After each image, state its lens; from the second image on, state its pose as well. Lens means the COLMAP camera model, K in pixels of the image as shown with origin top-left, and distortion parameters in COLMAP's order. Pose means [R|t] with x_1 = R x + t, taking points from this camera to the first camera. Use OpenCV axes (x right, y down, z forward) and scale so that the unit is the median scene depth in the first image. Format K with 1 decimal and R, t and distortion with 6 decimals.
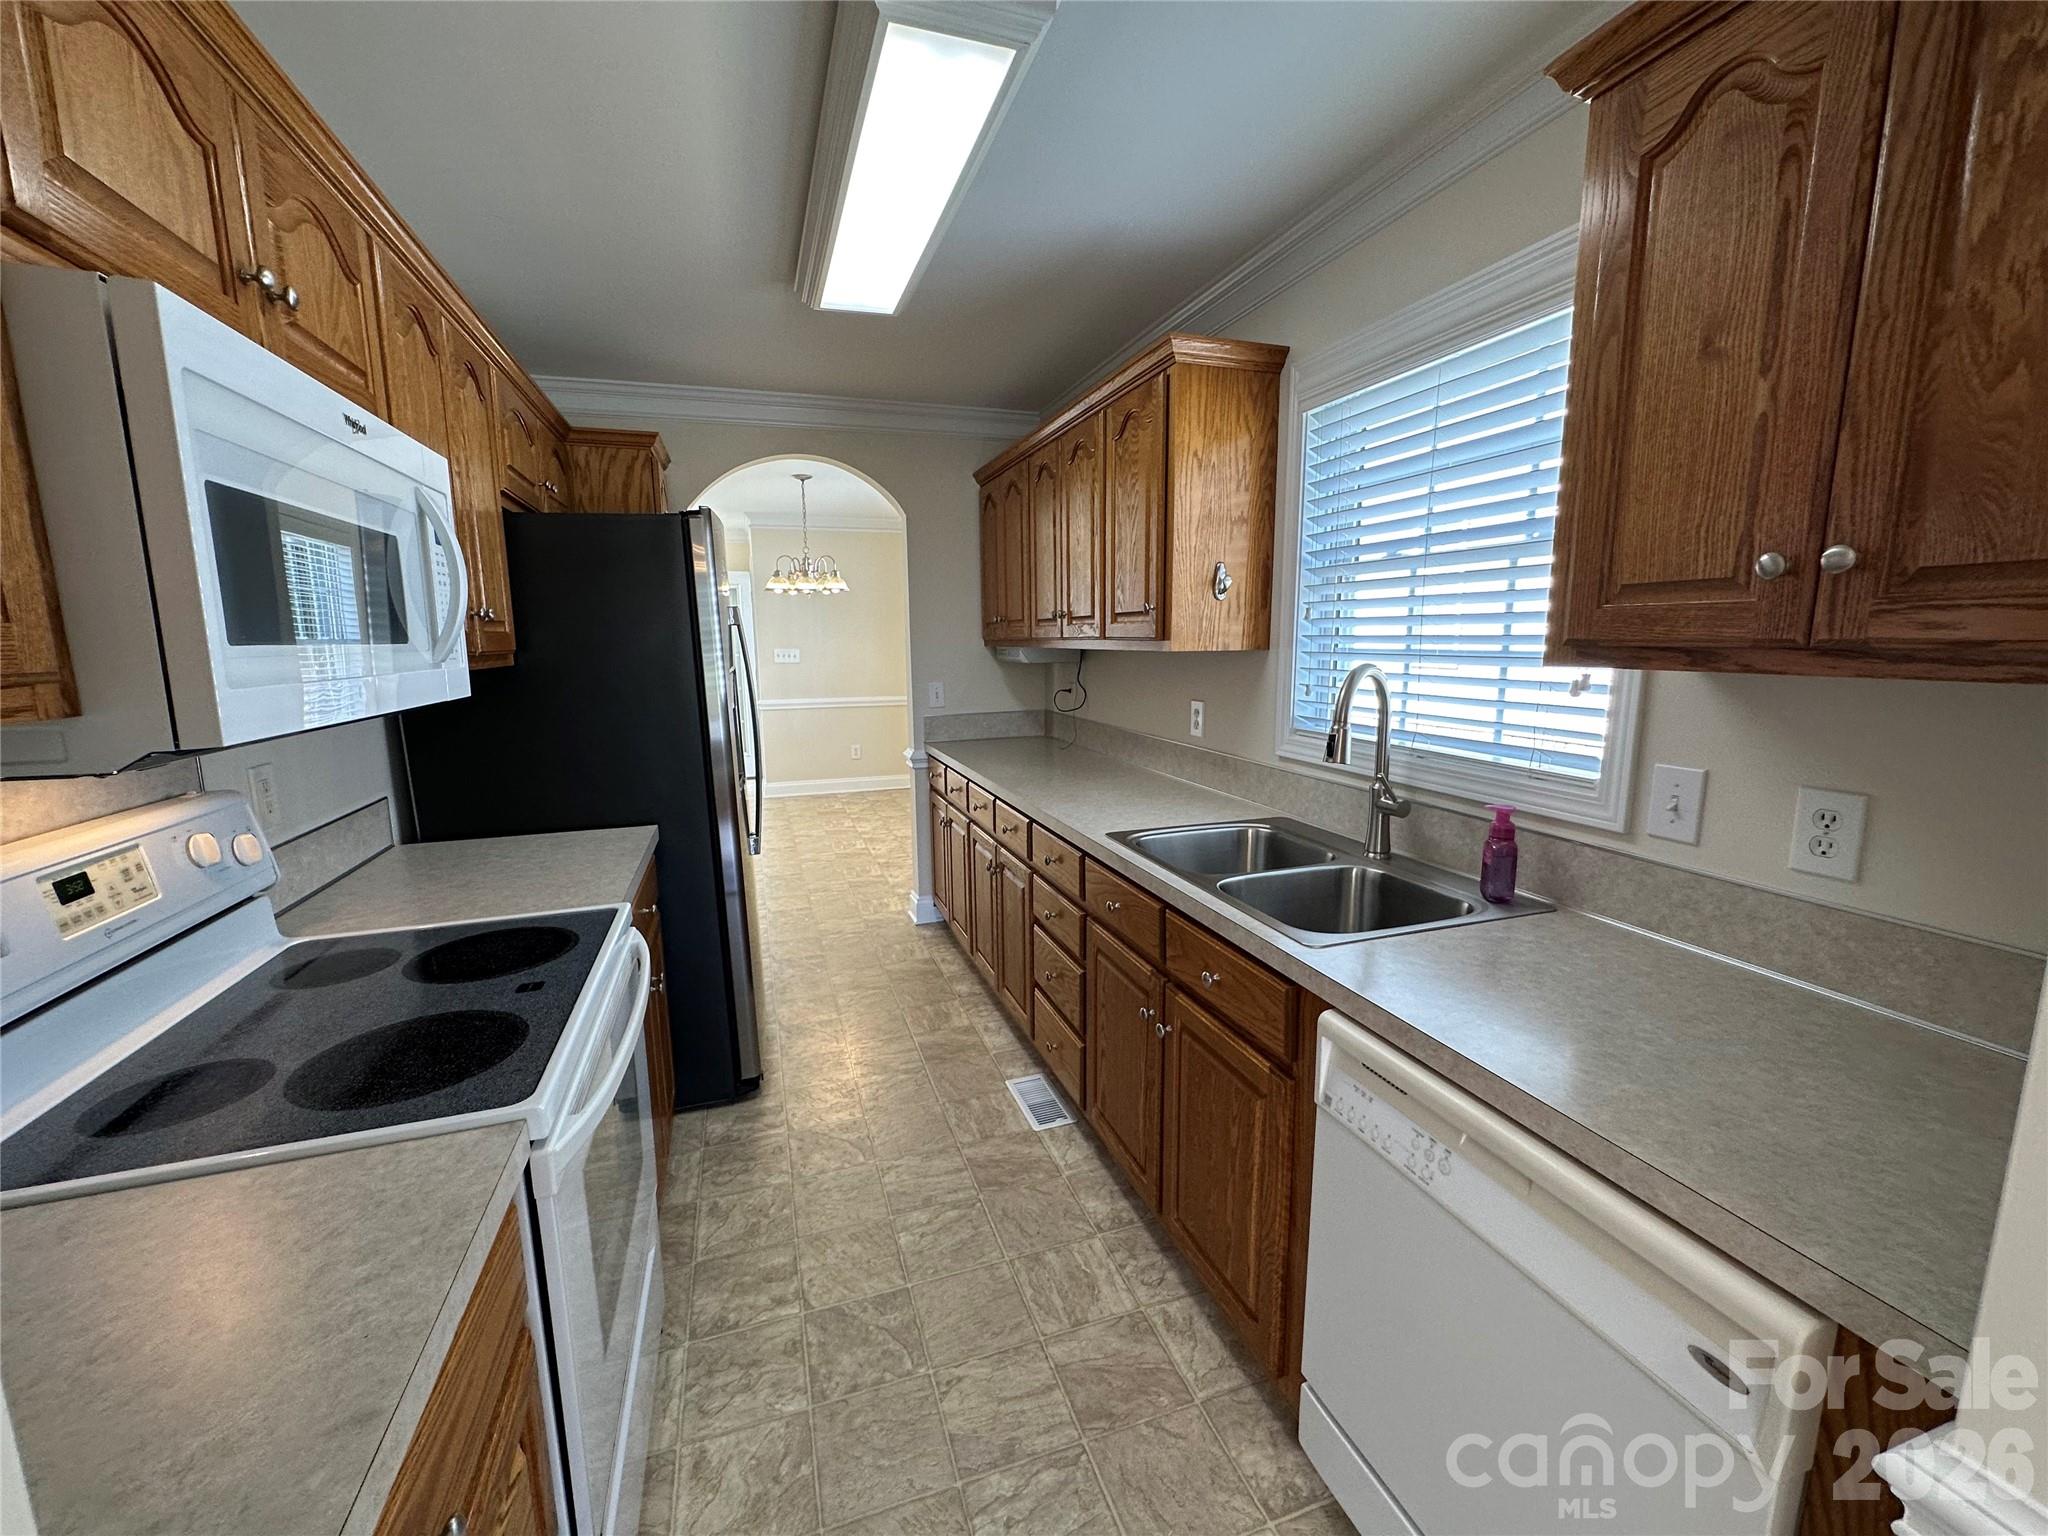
lens RADIAL K [[821.8, 0, 1025.3], [0, 821.8, 769.9], [0, 0, 1]] dist [-0.003100, -0.000966]
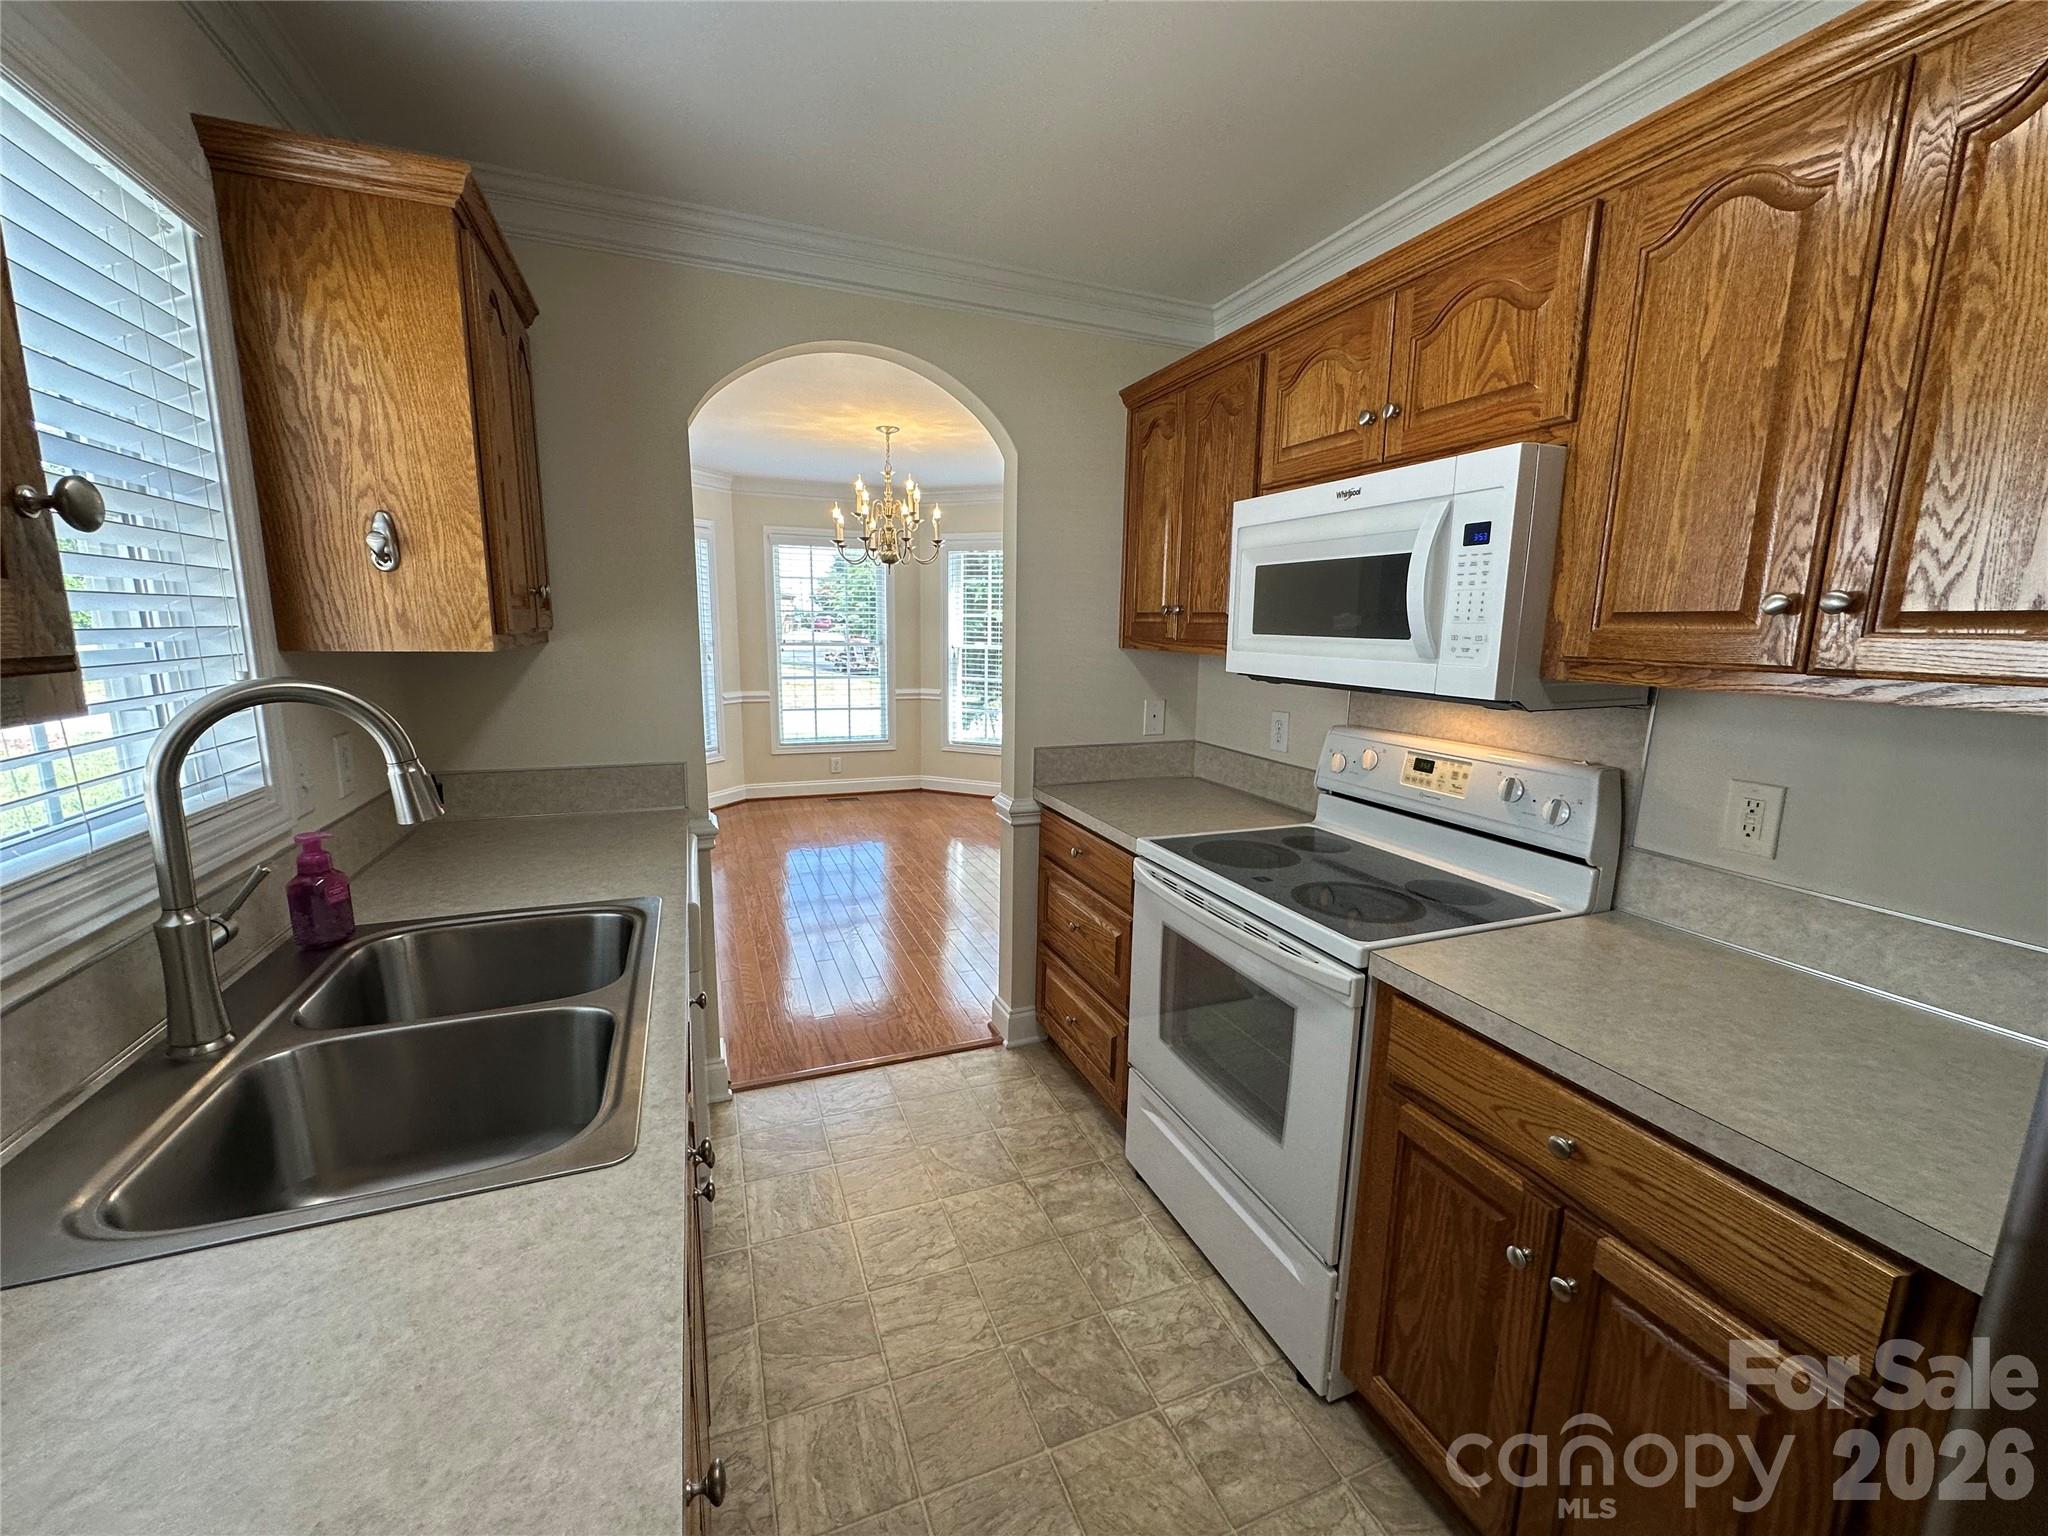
lens RADIAL K [[821.8, 0, 1026.7], [0, 821.8, 766.0], [0, 0, 1]] dist [-0.003100, -0.000966]
pose [[-0.998383, 0.003097, -0.056763, -0.098592], [-0.015948, 0.943159, 0.331959, -0.329296], [0.054565, 0.332327, -0.941585, 1.921169]]
